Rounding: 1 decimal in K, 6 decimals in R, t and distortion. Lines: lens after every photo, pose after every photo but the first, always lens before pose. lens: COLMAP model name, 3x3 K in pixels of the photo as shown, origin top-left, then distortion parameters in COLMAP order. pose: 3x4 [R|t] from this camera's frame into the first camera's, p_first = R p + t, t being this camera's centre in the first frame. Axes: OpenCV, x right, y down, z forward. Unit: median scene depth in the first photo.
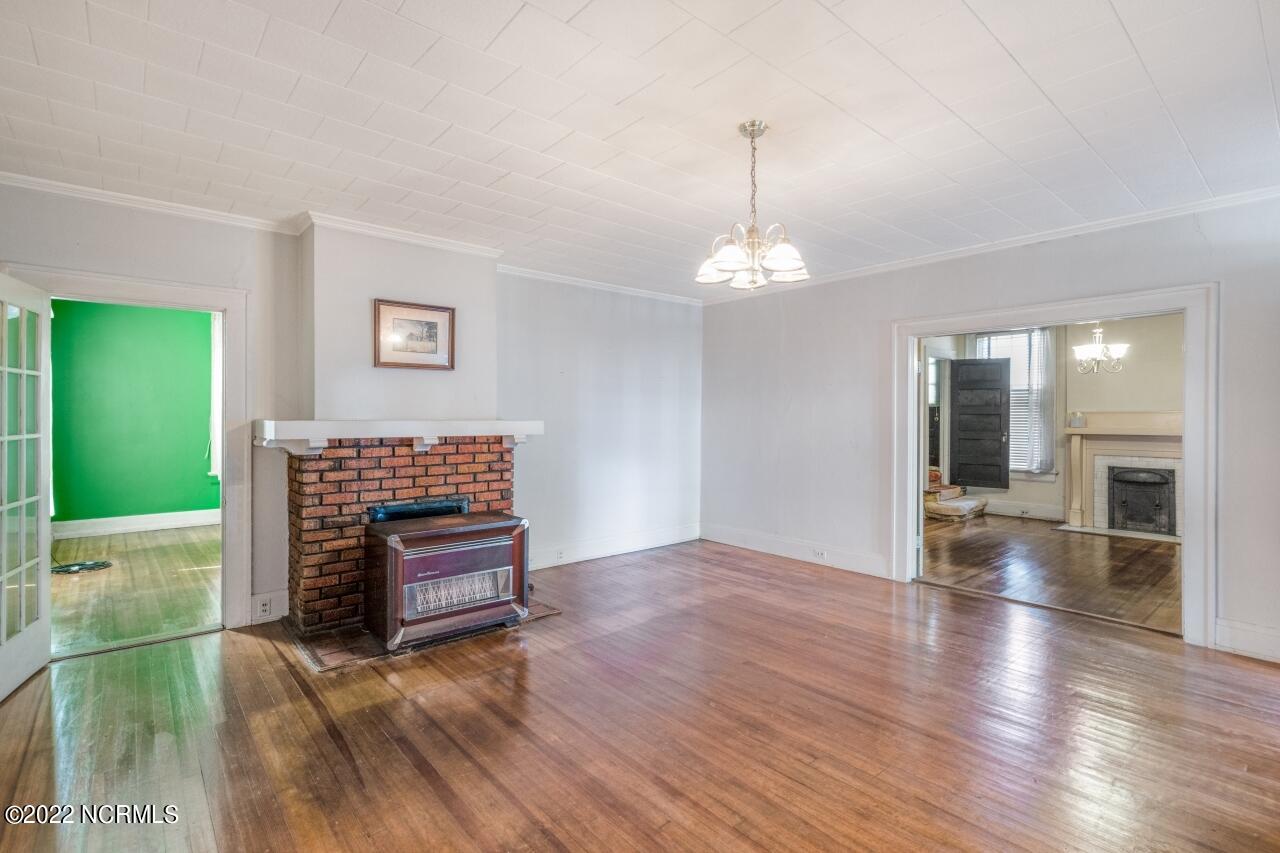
lens RADIAL K [[583.8, 0, 639.7], [0, 583.8, 408.3], [0, 0, 1]] dist [-0.000493, 0.000608]
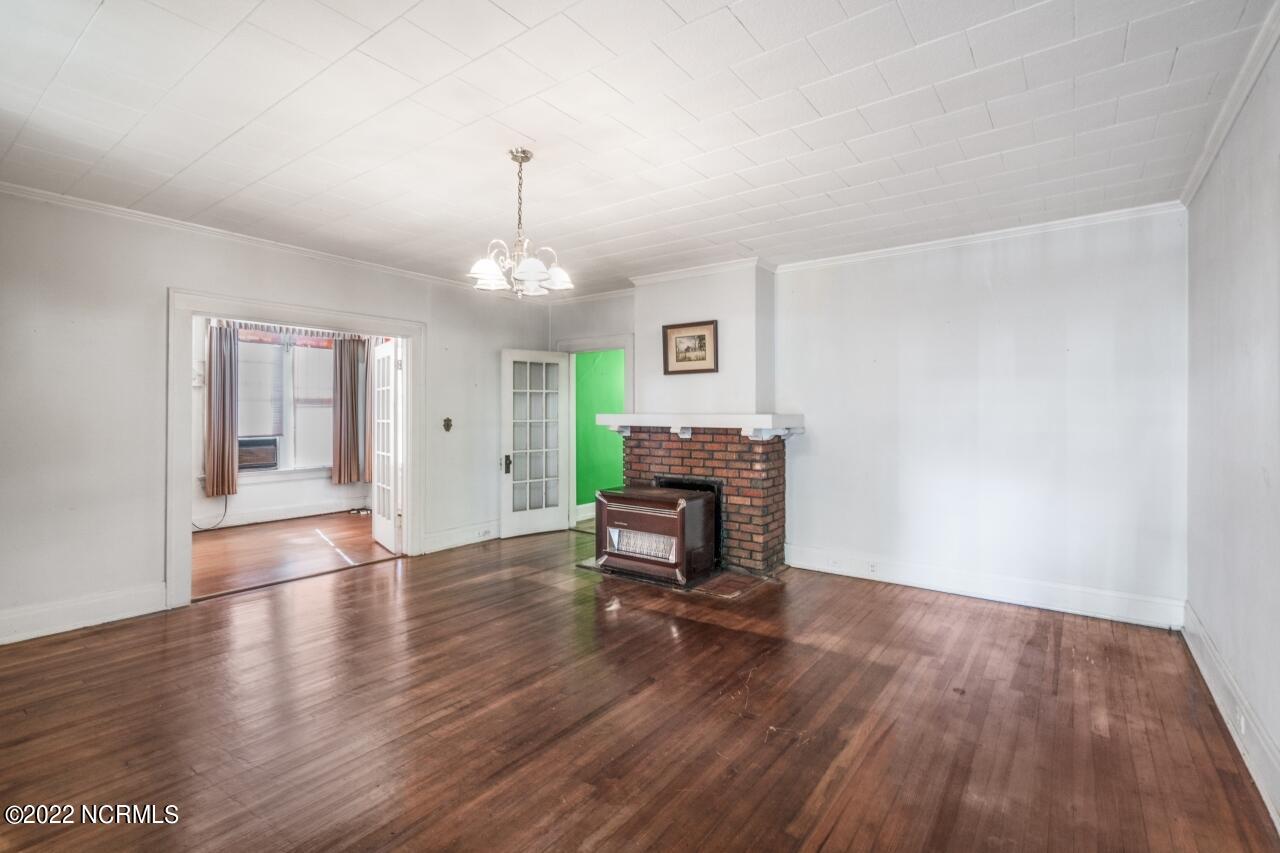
lens RADIAL K [[583.8, 0, 639.7], [0, 583.8, 408.3], [0, 0, 1]] dist [-0.000493, 0.000608]
pose [[0.203845, -0.009689, -0.978955, 0.918917], [0.016857, 0.999838, -0.006385, 0.015055], [0.978858, -0.015201, 0.203975, 0.684207]]
